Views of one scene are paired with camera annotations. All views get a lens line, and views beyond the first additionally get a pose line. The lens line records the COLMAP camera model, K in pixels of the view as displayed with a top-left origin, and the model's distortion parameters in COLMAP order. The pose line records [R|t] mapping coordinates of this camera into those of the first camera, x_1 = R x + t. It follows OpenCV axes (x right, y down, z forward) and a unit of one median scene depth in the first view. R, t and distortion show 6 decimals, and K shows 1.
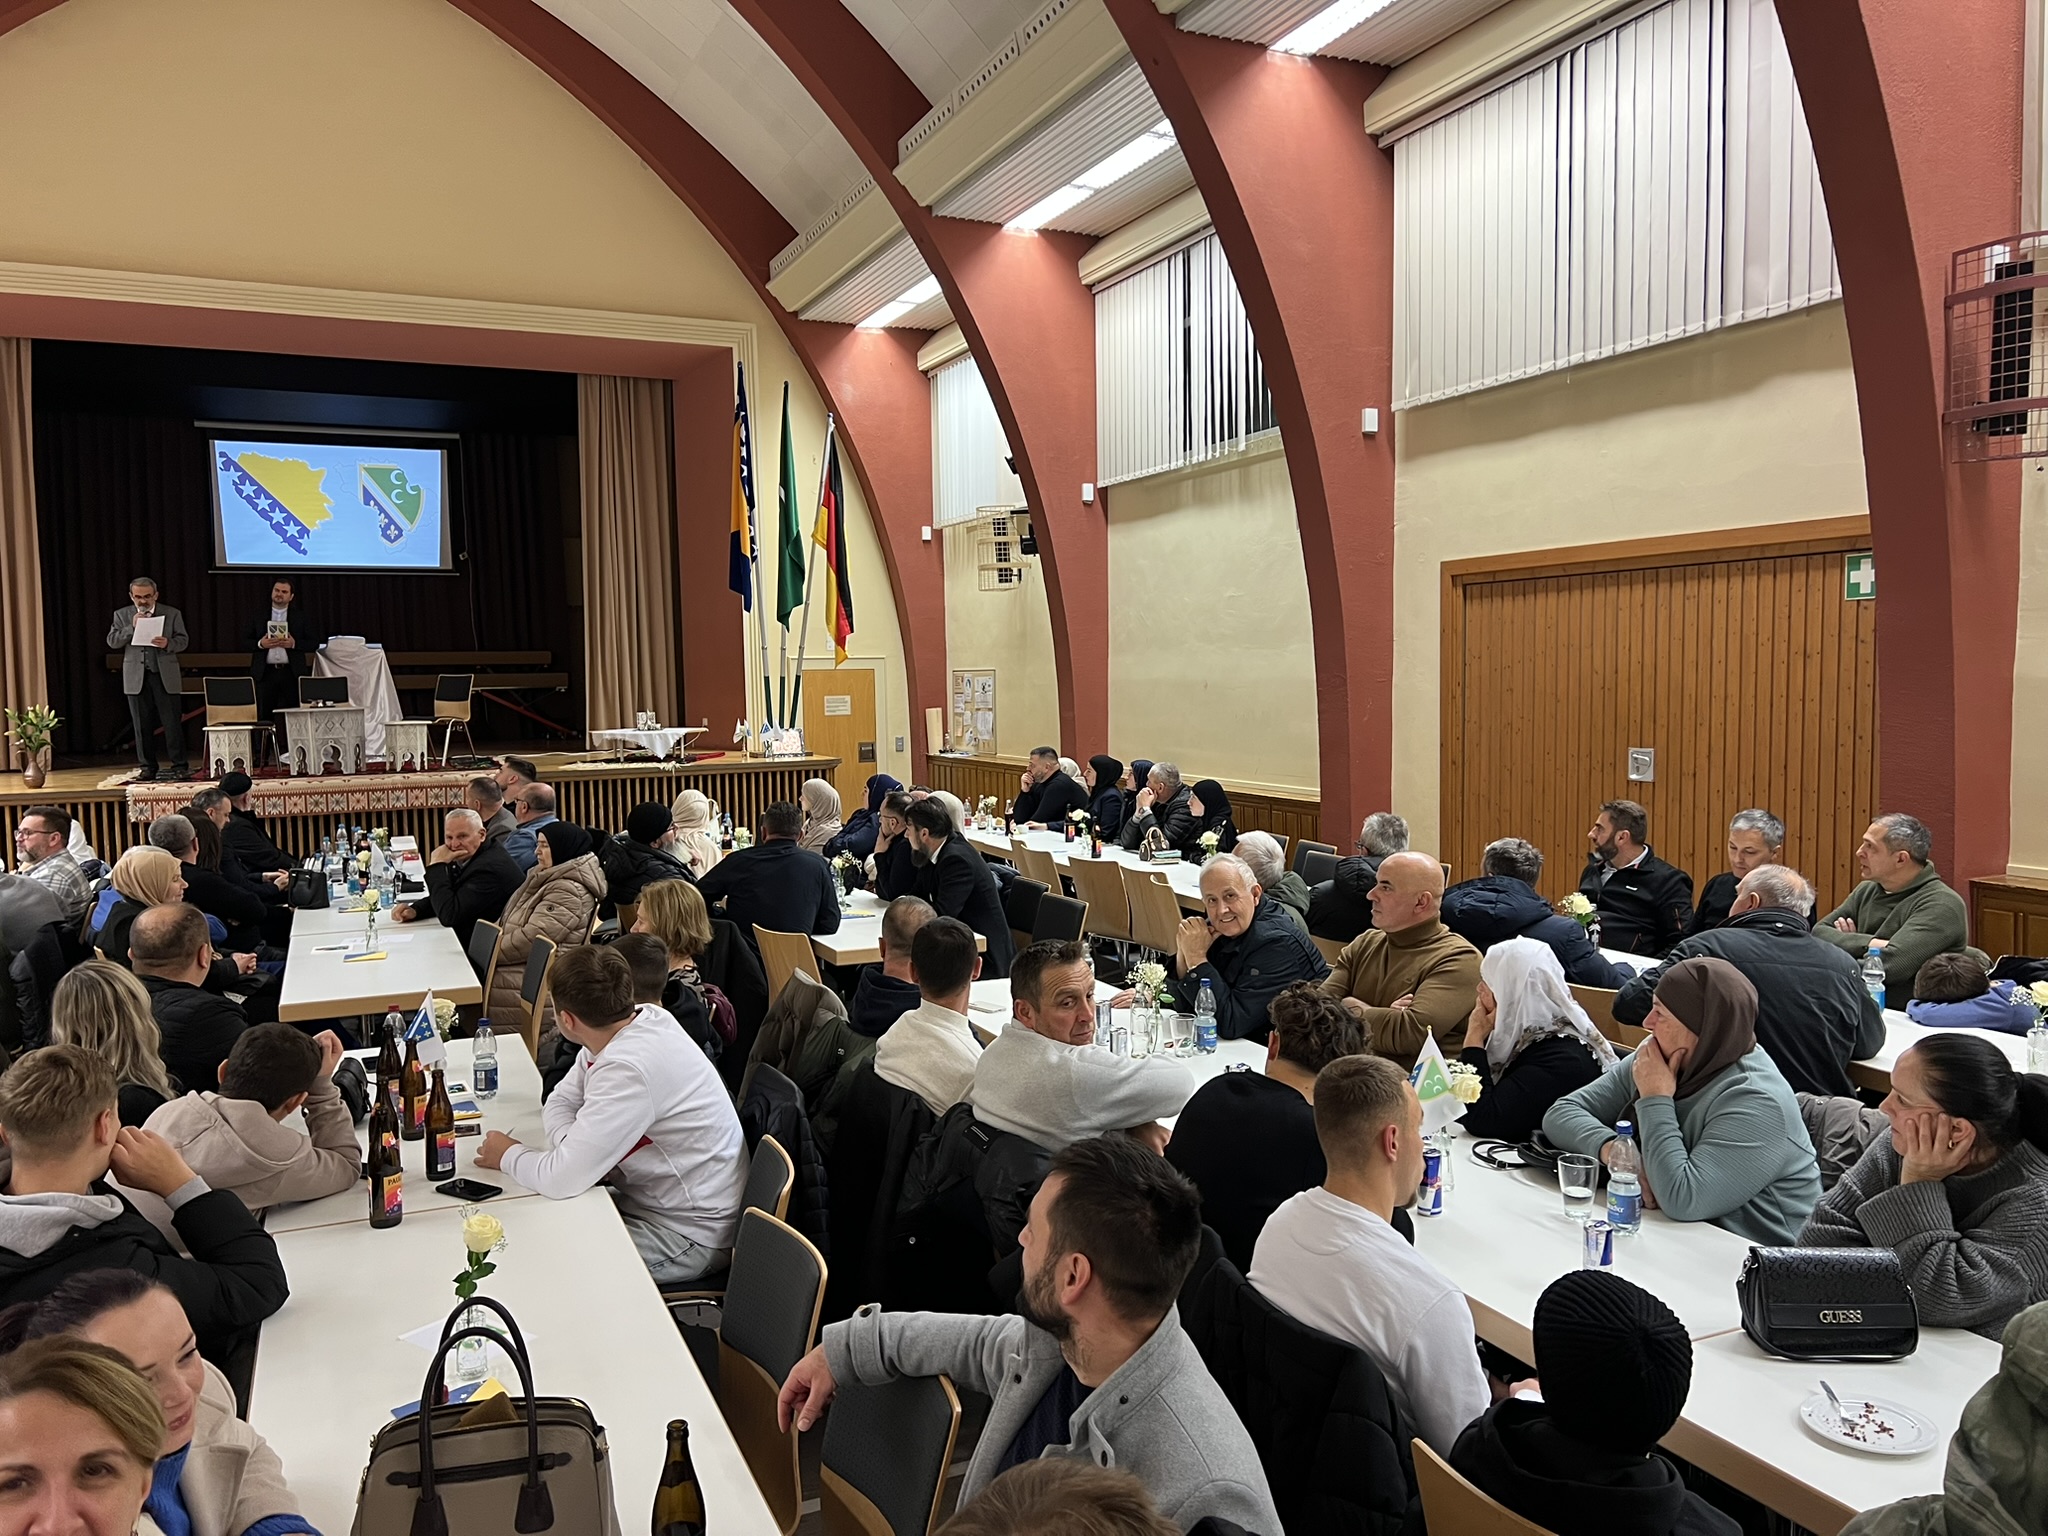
lens RADIAL K [[1524.1, 0, 1024.8], [0, 1524.1, 780.0], [0, 0, 1]] dist [0.075017, -0.084236]
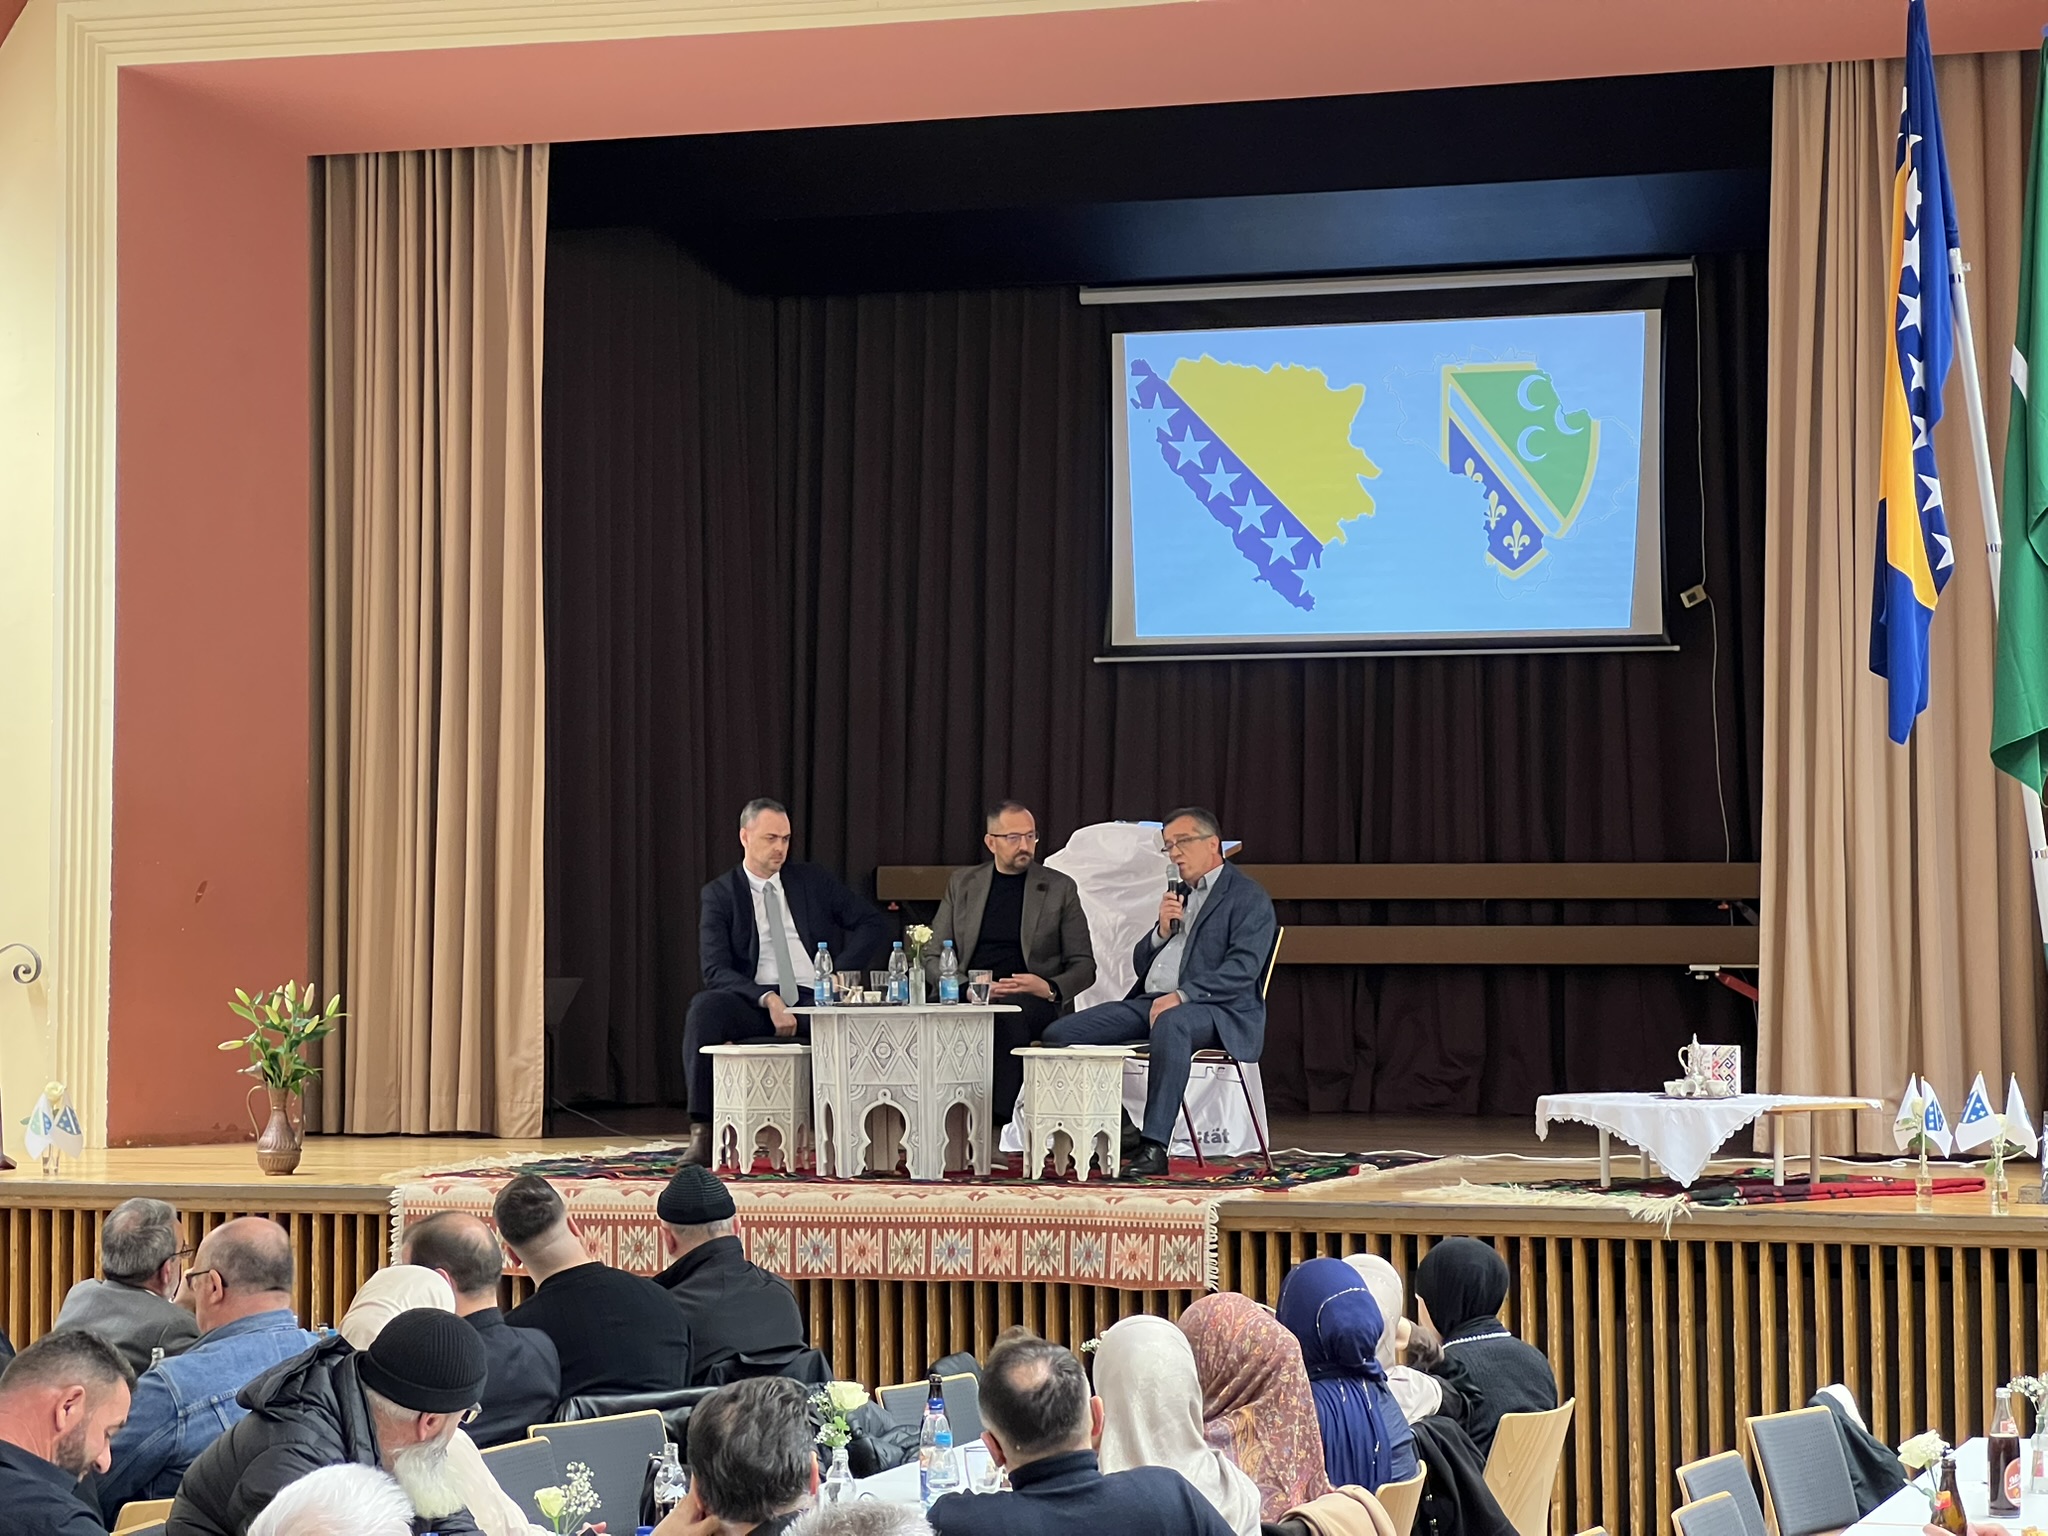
lens RADIAL K [[4588.8, 0, 1026.5], [0, 4588.8, 675.2], [0, 0, 1]] dist [-0.280029, 7.172493]
pose [[0.733656, -0.022294, -0.679155, 0.358730], [-0.062729, 0.992972, -0.100359, -0.016229], [0.676619, 0.116232, 0.727102, 0.184094]]
